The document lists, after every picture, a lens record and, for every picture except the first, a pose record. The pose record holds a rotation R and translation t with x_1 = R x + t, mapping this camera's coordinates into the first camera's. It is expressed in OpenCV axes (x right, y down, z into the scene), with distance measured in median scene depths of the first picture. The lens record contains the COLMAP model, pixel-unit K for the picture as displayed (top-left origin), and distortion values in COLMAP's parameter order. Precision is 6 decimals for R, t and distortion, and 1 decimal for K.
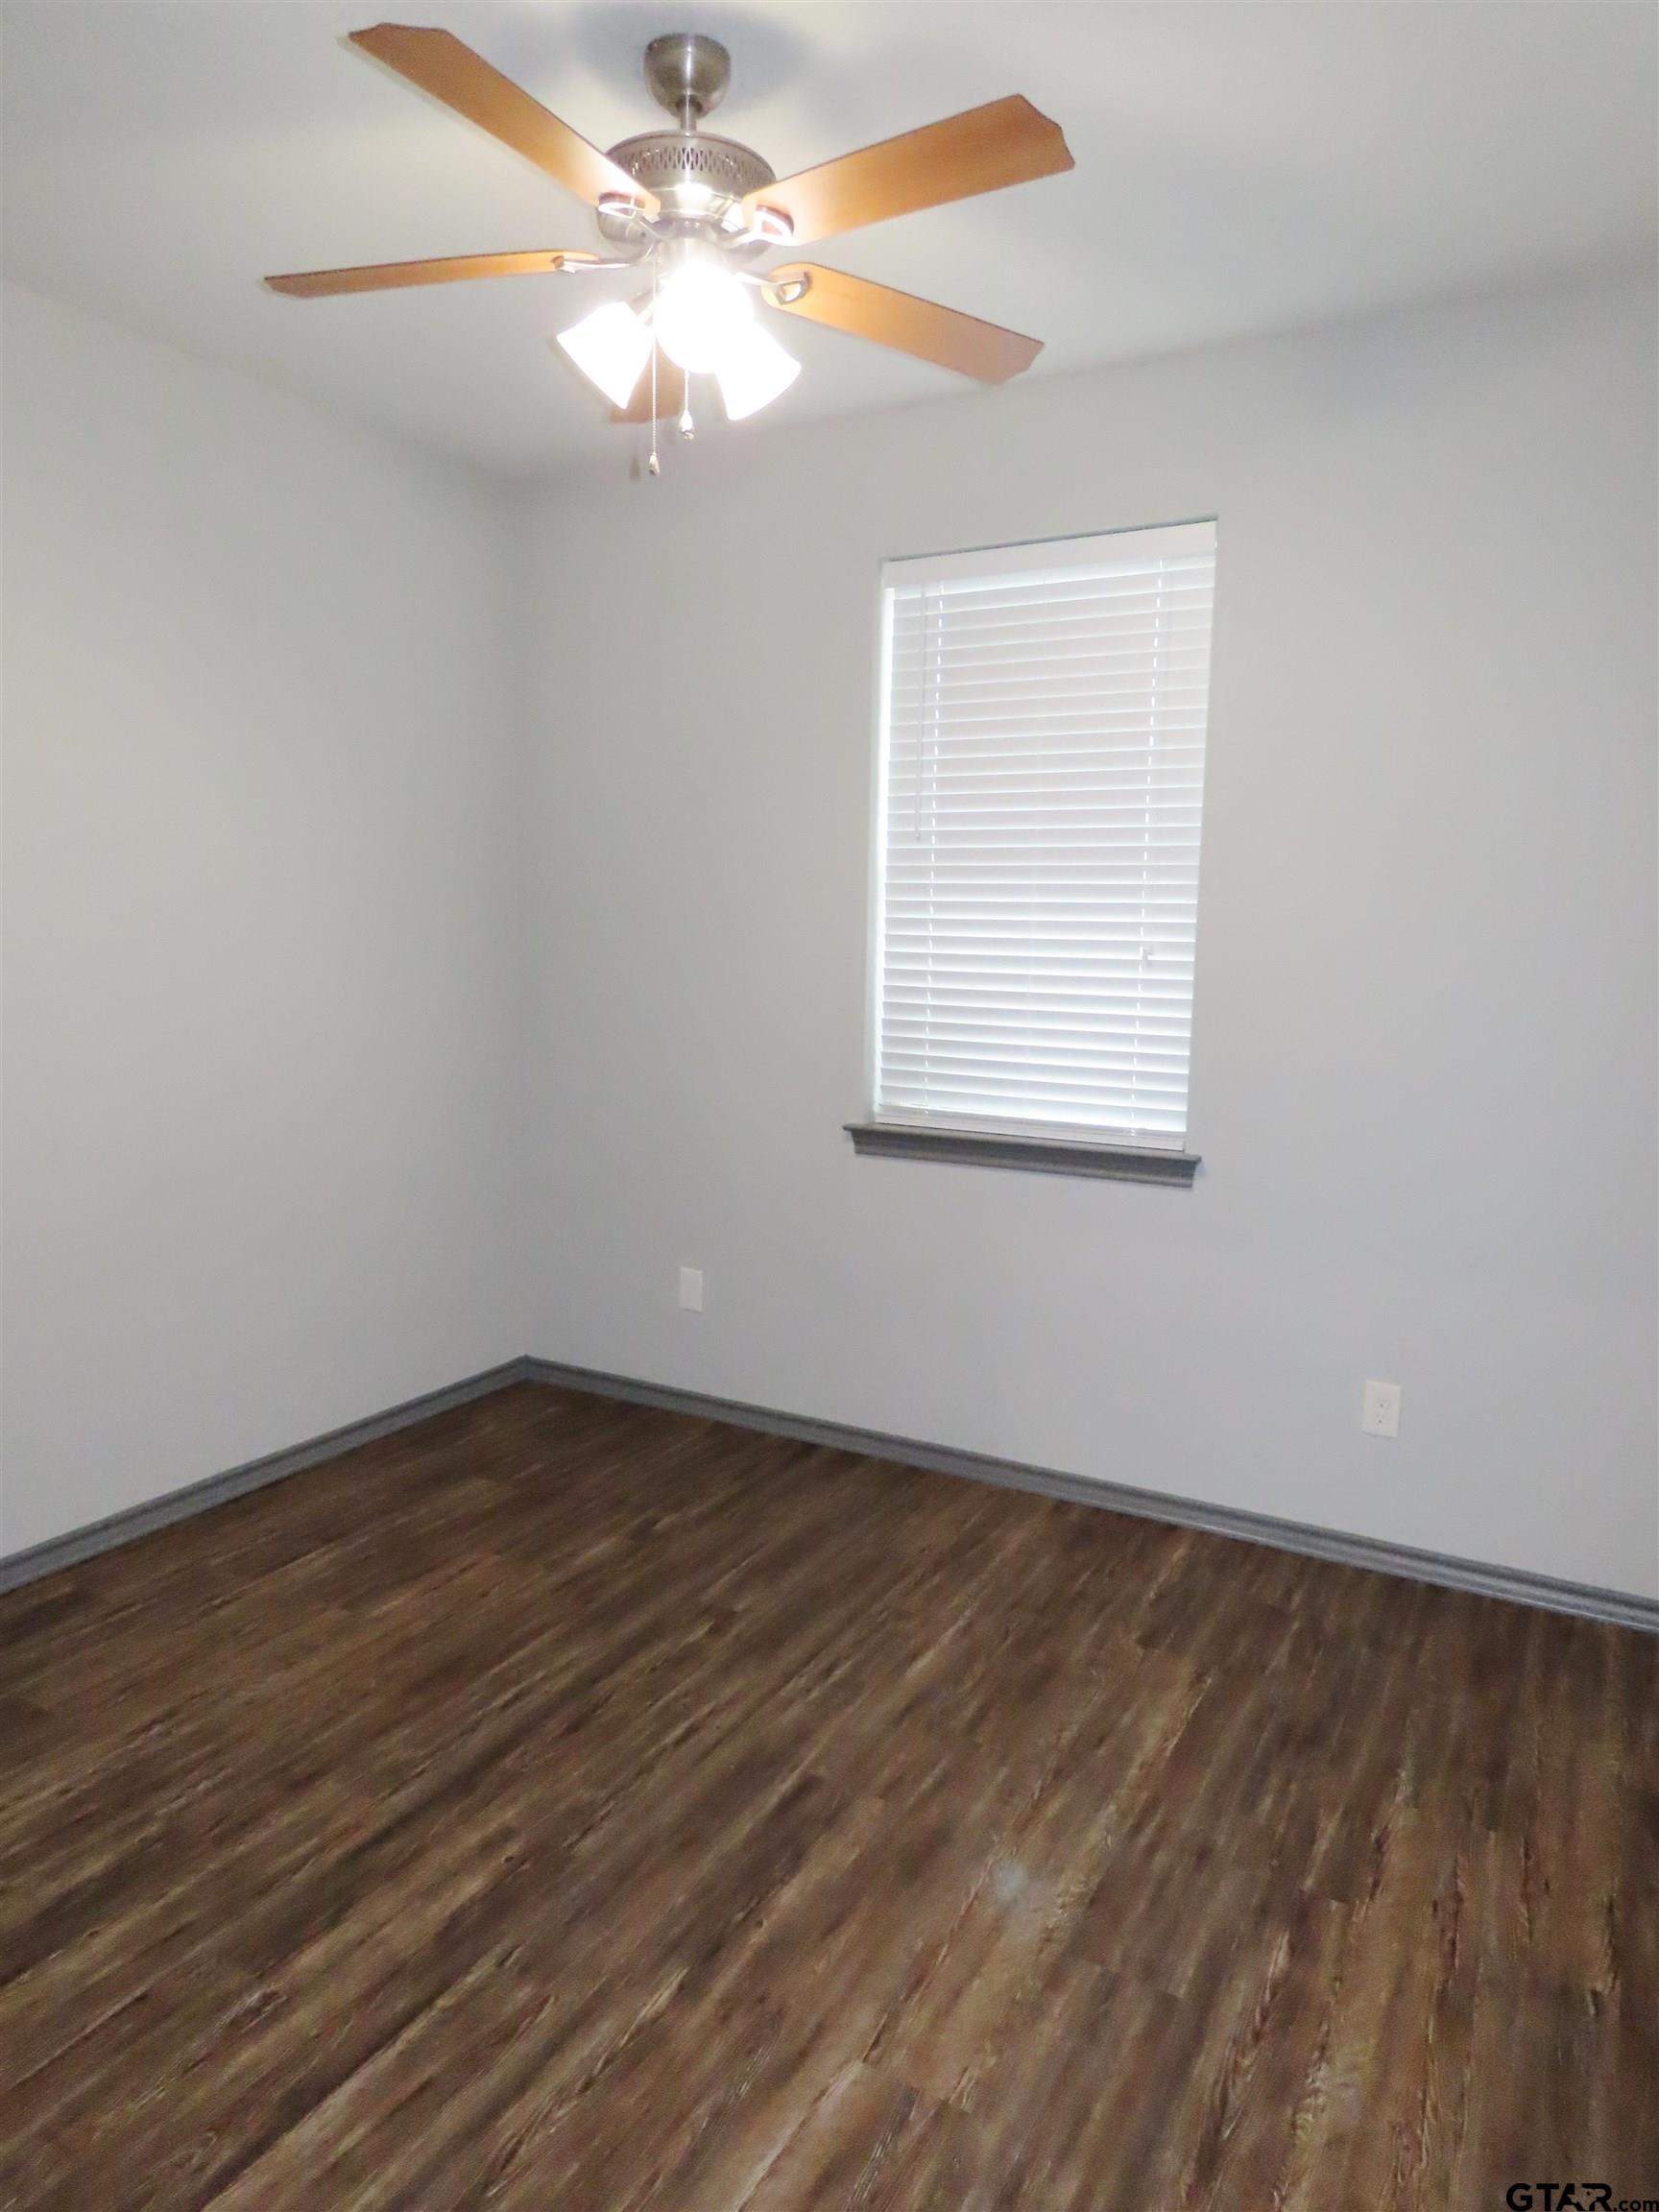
lens RADIAL K [[1381.6, 0, 834.2], [0, 1381.6, 1119.5], [0, 0, 1]] dist [-0.015774, 0.006802]
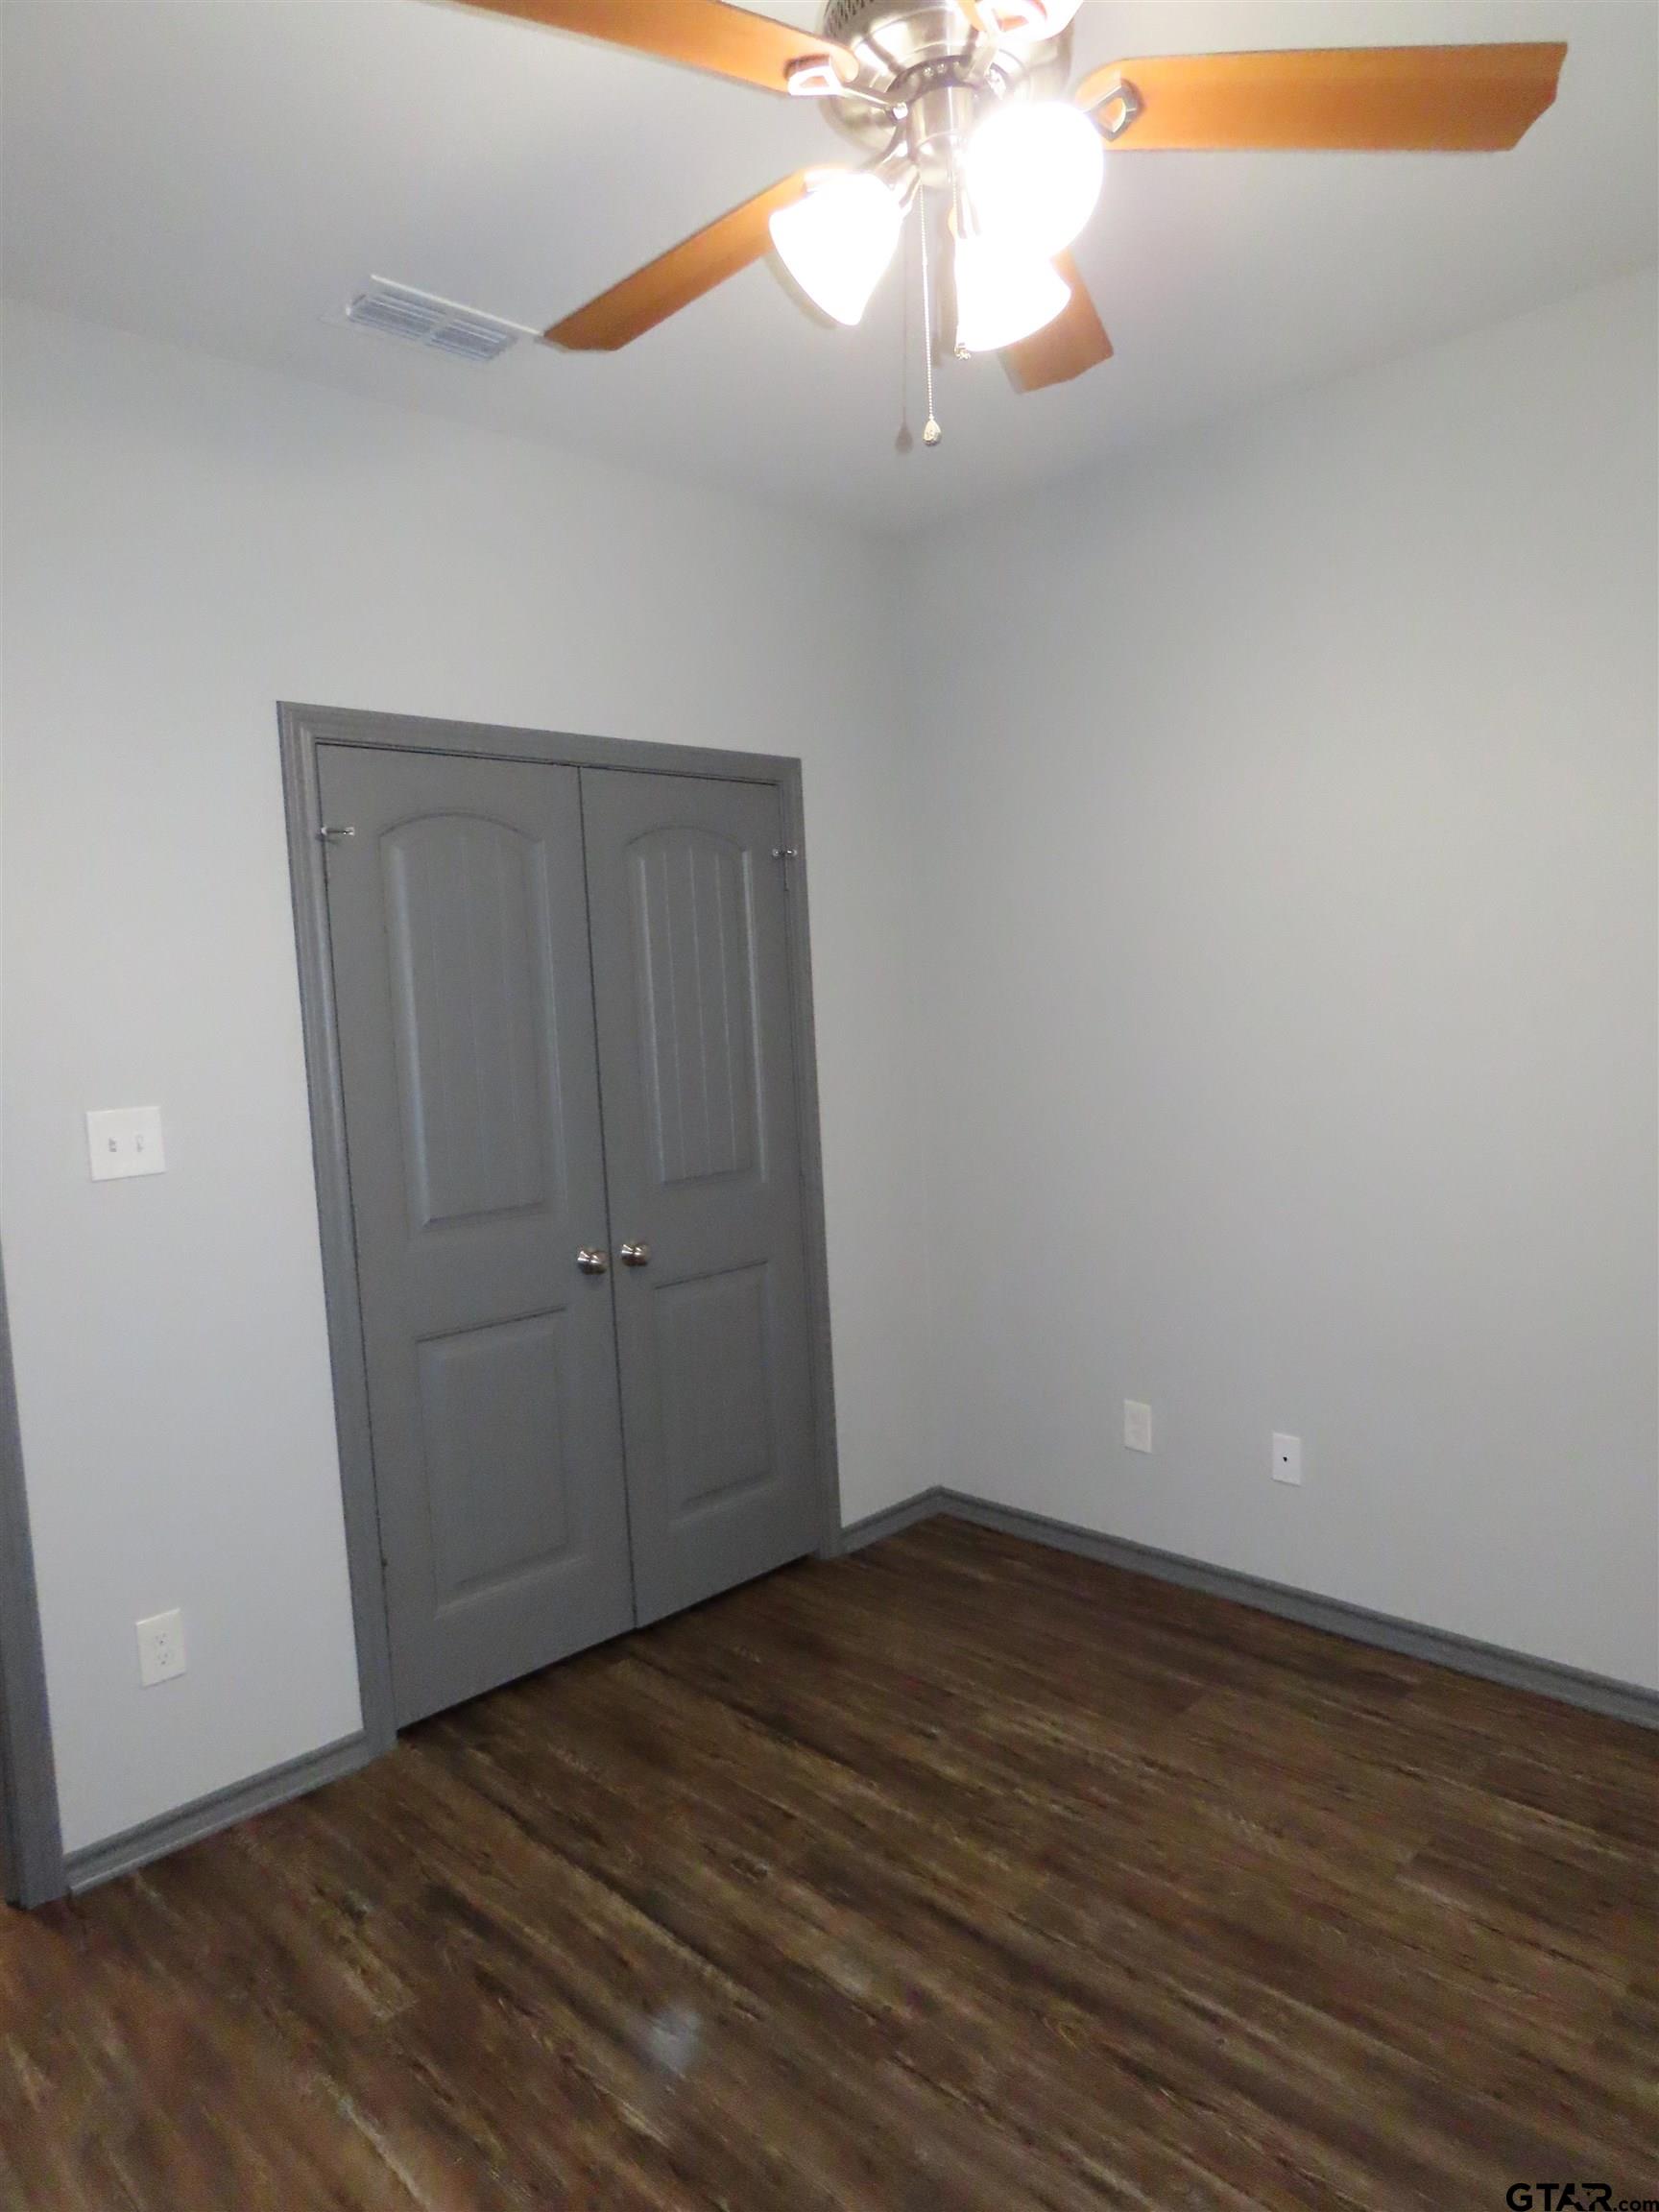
lens RADIAL K [[1381.6, 0, 834.2], [0, 1381.6, 1119.5], [0, 0, 1]] dist [-0.015774, 0.006802]
pose [[-0.270593, 0.090250, -0.958454, 0.600499], [-0.095202, 0.988207, 0.119929, -0.169635], [0.957975, 0.123699, -0.258810, 1.092324]]
